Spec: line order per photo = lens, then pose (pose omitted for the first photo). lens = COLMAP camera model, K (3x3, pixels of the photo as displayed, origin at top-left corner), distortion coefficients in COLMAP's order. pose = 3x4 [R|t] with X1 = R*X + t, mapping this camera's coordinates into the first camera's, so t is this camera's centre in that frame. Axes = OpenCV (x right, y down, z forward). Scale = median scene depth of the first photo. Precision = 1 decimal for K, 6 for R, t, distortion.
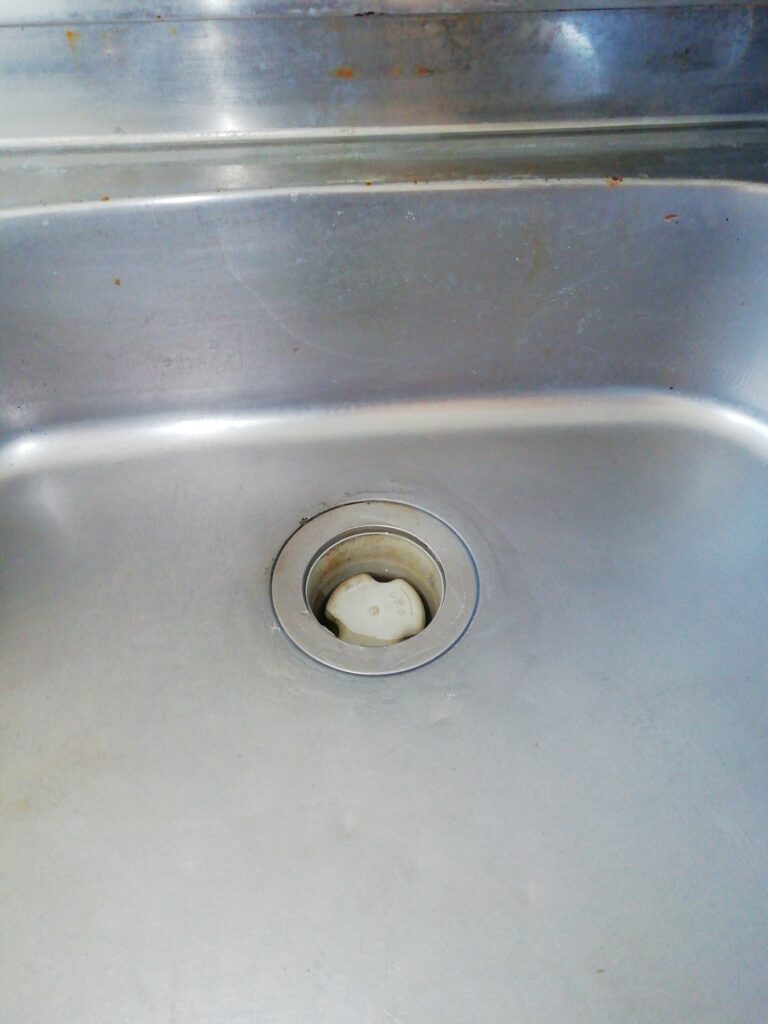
lens RADIAL K [[769.3, 0, 384.0], [0, 769.3, 512.0], [0, 0, 1]] dist [0.035197, -0.036912]
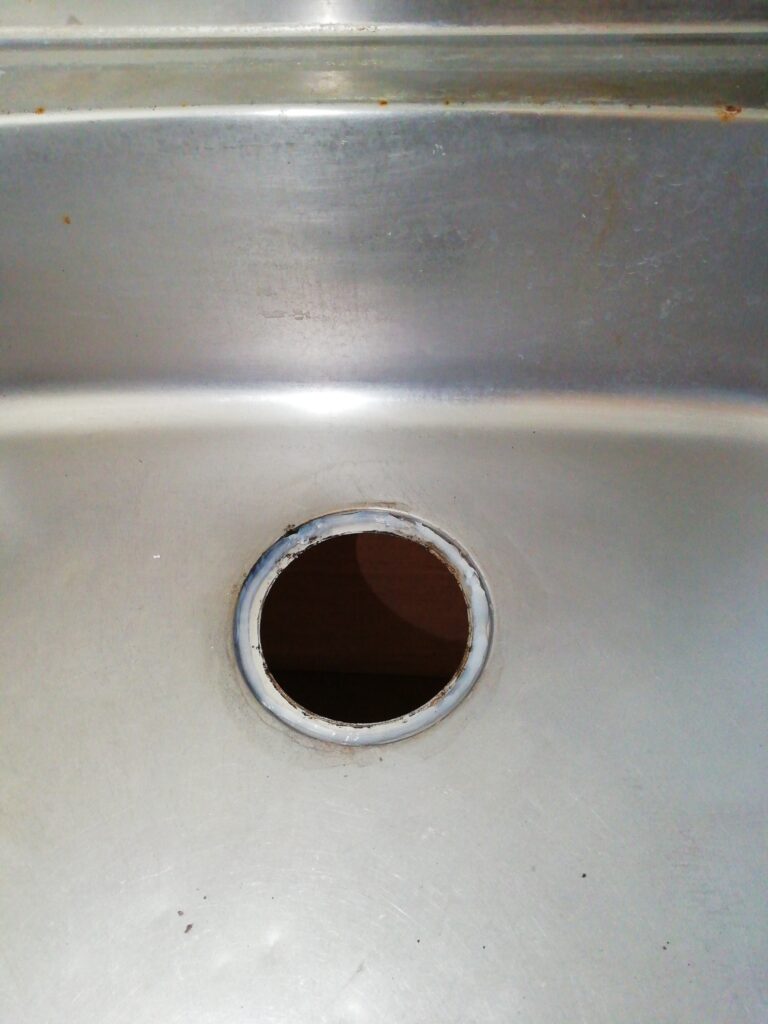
lens RADIAL K [[769.3, 0, 384.0], [0, 769.3, 512.0], [0, 0, 1]] dist [0.035197, -0.036912]
pose [[0.990410, 0.091513, -0.103506, 0.090164], [-0.083055, 0.993060, 0.083272, -0.095096], [0.110408, -0.073876, 0.991137, 0.230848]]
